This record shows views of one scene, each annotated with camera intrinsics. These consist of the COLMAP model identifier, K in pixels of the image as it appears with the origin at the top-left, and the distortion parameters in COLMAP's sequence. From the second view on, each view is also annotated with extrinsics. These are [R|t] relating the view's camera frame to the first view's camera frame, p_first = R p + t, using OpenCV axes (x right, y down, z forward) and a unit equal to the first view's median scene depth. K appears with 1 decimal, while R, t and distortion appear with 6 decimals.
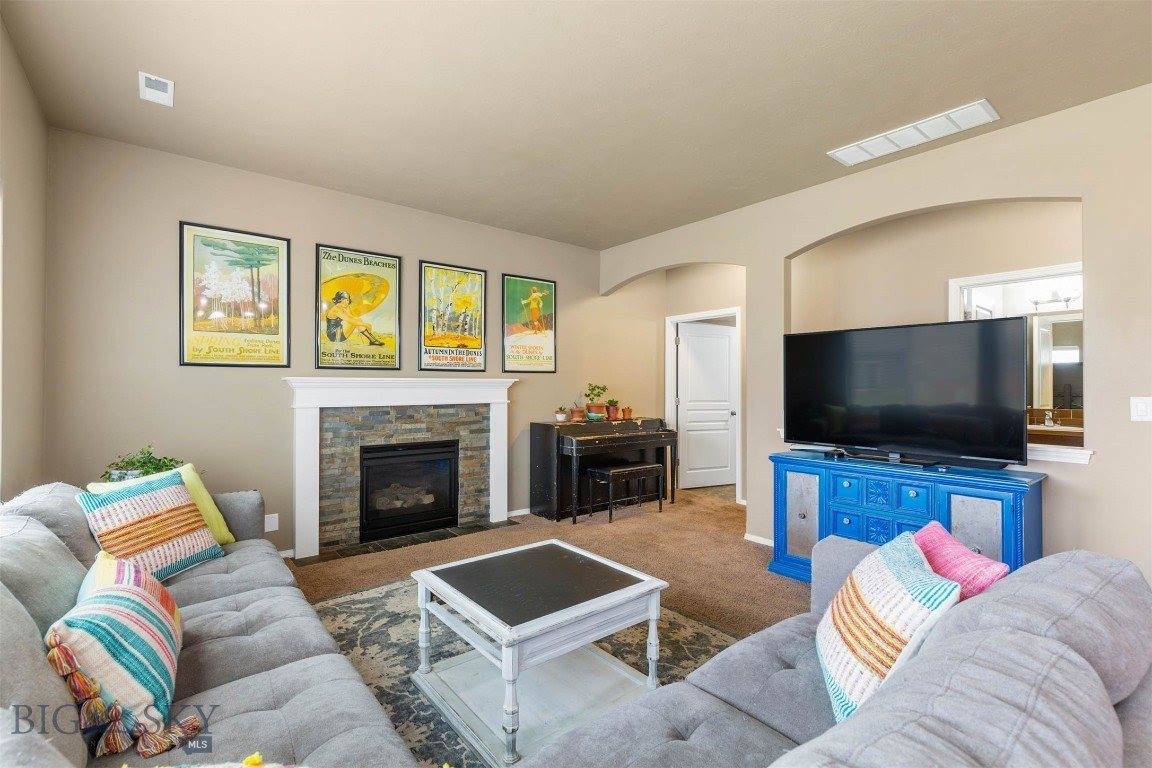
lens RADIAL K [[518.4, 0, 574.4], [0, 518.4, 386.1], [0, 0, 1]] dist [0.005080, 0.000205]
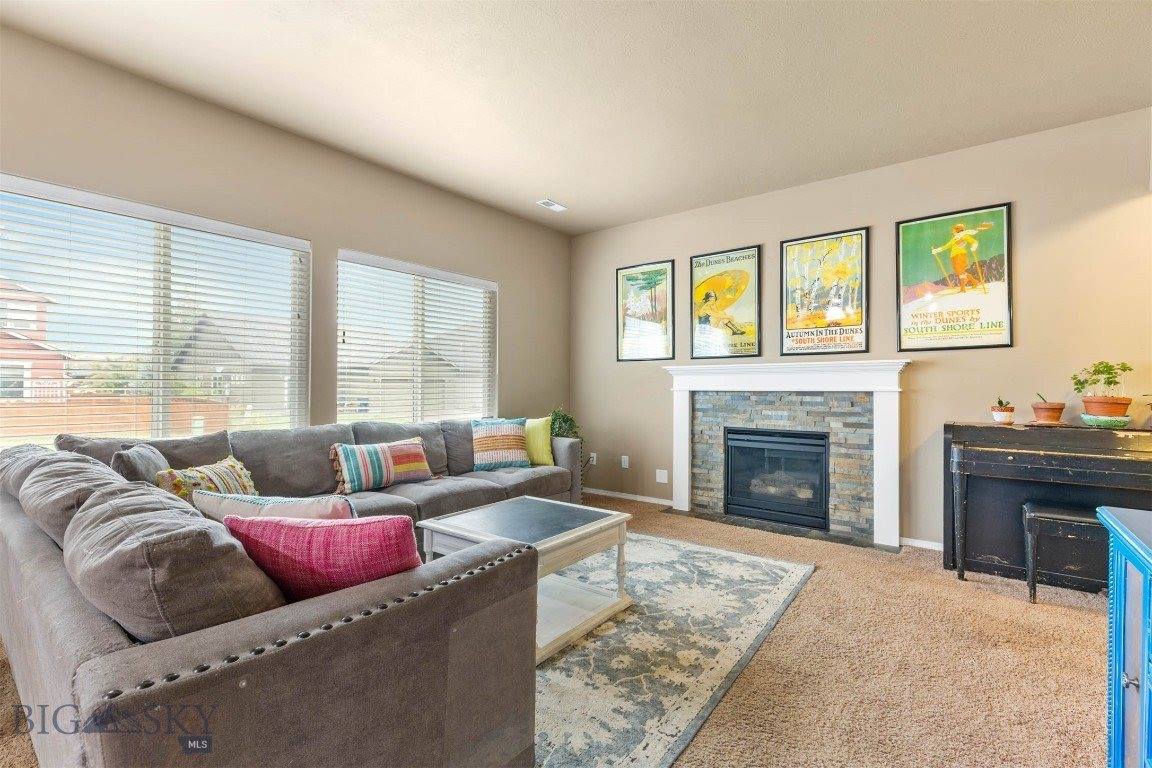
lens RADIAL K [[518.4, 0, 572.5], [0, 518.4, 382.6], [0, 0, 1]] dist [0.005080, 0.000205]
pose [[0.211764, -0.008292, -0.977286, 0.551251], [-0.002159, 0.999958, -0.008952, 0.028967], [0.977318, 0.004005, 0.211738, 0.405753]]
